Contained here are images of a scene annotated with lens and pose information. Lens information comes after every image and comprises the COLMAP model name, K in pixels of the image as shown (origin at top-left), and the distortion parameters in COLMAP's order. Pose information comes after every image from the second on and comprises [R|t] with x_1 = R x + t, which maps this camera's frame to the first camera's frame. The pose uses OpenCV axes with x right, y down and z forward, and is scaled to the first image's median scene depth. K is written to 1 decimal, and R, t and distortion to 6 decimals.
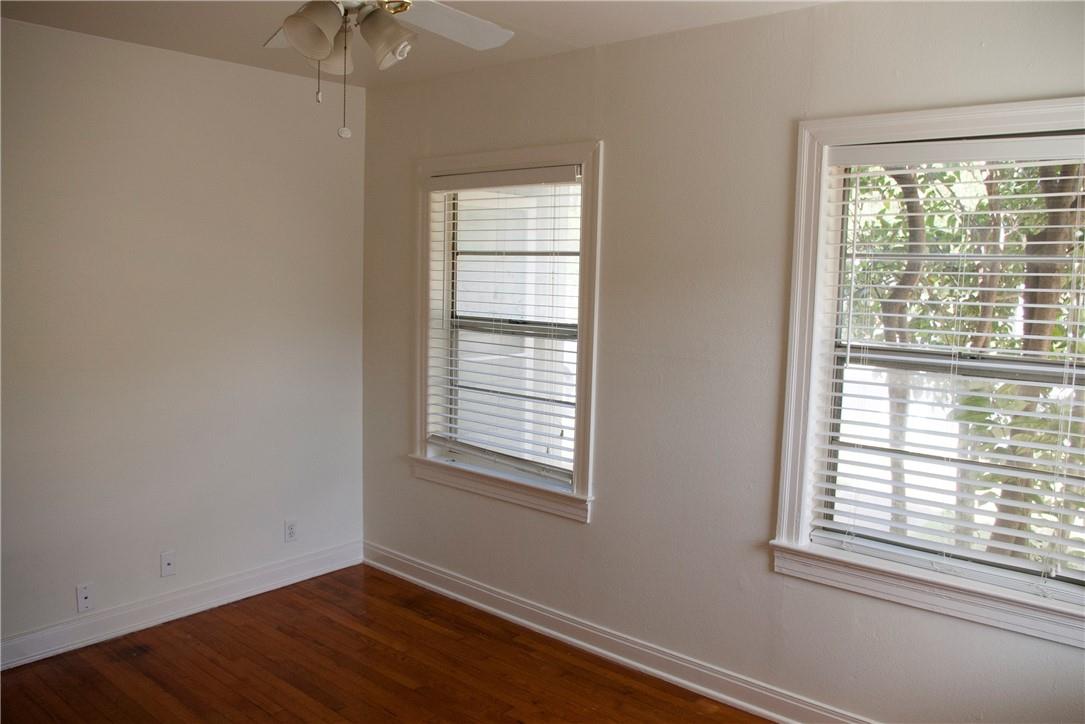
lens RADIAL K [[833.3, 0, 542.5], [0, 833.3, 362.0], [0, 0, 1]] dist [-0.073857, 0.051879]
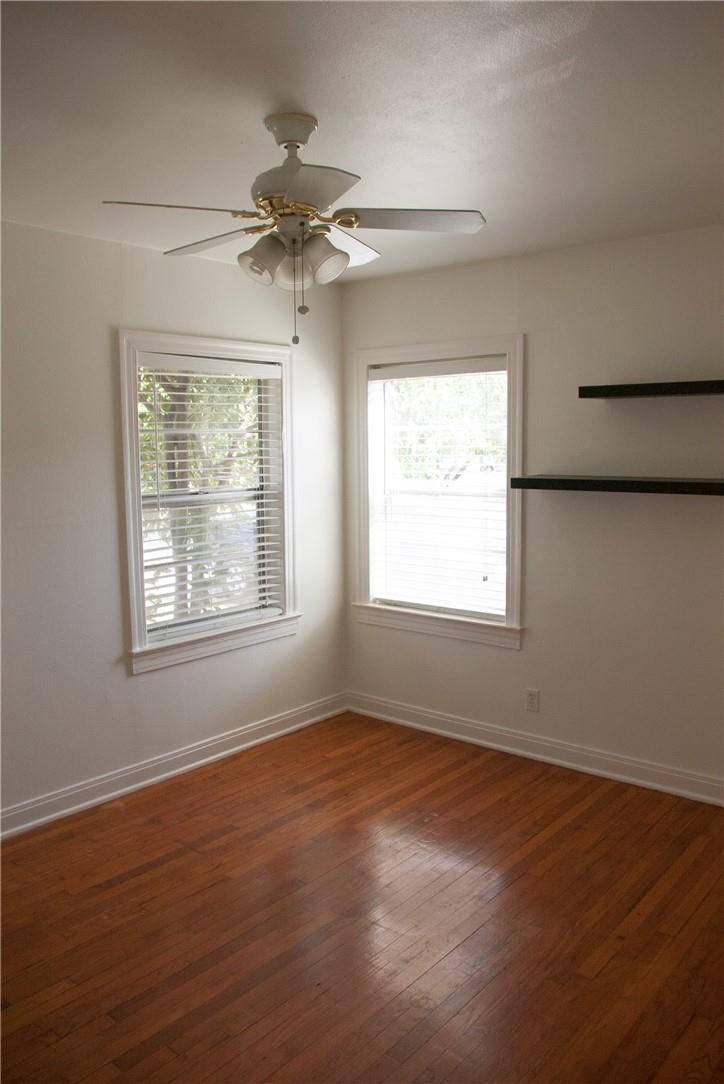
lens RADIAL K [[833.3, 0, 362.0], [0, 833.3, 542.0], [0, 0, 1]] dist [-0.071555, -0.003869]
pose [[-0.004668, -0.149267, 0.988786, -1.002565], [0.113286, 0.982352, 0.148831, -0.107302], [-0.993551, 0.112710, 0.012324, 0.619059]]
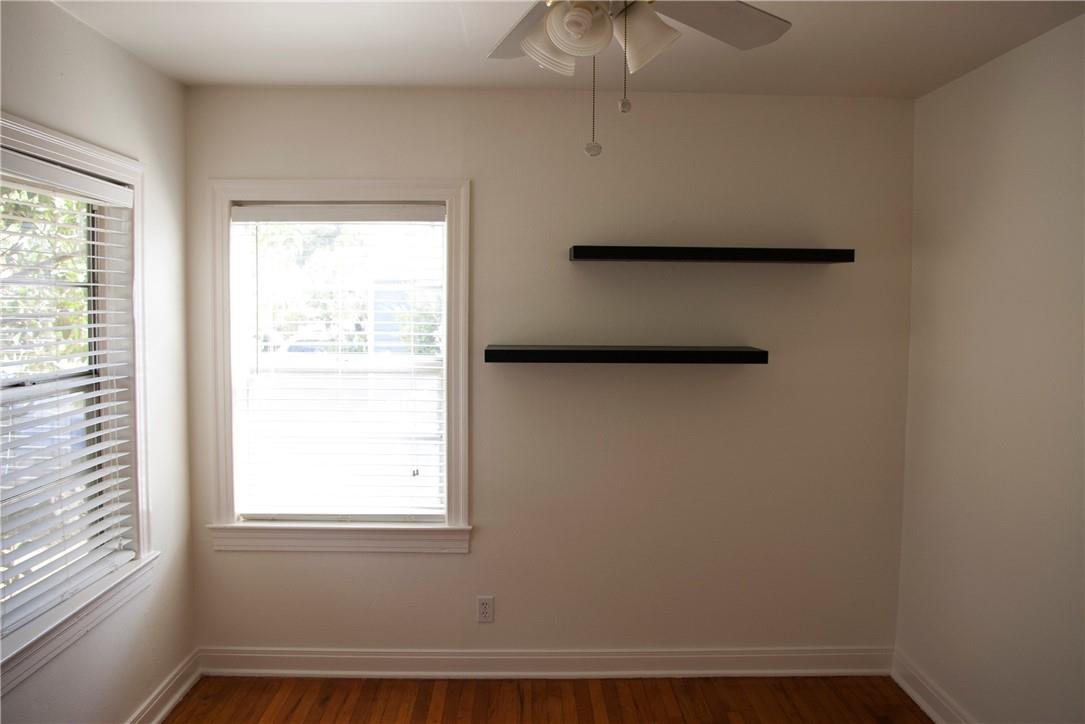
lens RADIAL K [[833.3, 0, 542.5], [0, 833.3, 362.0], [0, 0, 1]] dist [-0.073857, 0.051879]
pose [[-0.665286, -0.086508, 0.741560, -0.577261], [0.047051, 0.986432, 0.157285, -0.137536], [-0.745105, 0.139531, -0.652189, 1.035191]]
